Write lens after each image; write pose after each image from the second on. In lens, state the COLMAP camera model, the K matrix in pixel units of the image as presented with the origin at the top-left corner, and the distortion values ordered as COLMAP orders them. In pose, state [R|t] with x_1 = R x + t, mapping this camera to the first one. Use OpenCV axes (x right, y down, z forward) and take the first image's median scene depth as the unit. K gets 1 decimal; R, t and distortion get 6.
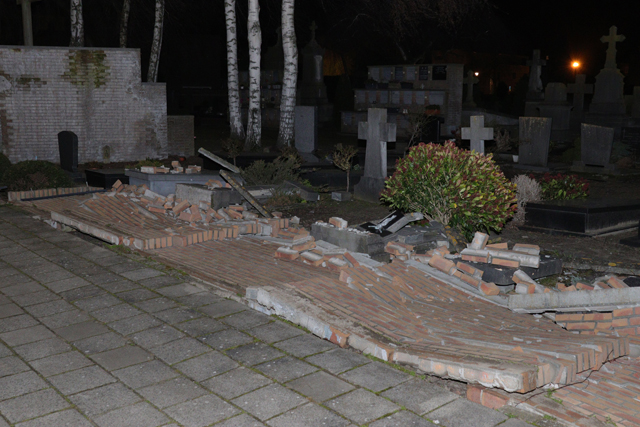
lens RADIAL K [[710.8, 0, 319.4], [0, 710.8, 213.4], [0, 0, 1]] dist [-0.013936, 0.000000]
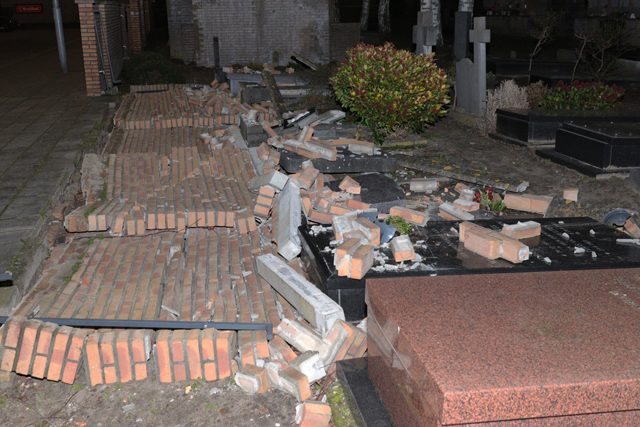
lens RADIAL K [[710.8, 0, 319.8], [0, 710.8, 214.6], [0, 0, 1]] dist [-0.013936, 0.000000]
pose [[0.877129, 0.111549, -0.467121, 0.316768], [-0.054163, 0.989423, 0.134571, 0.005893], [0.477192, -0.092735, 0.873893, 0.023411]]
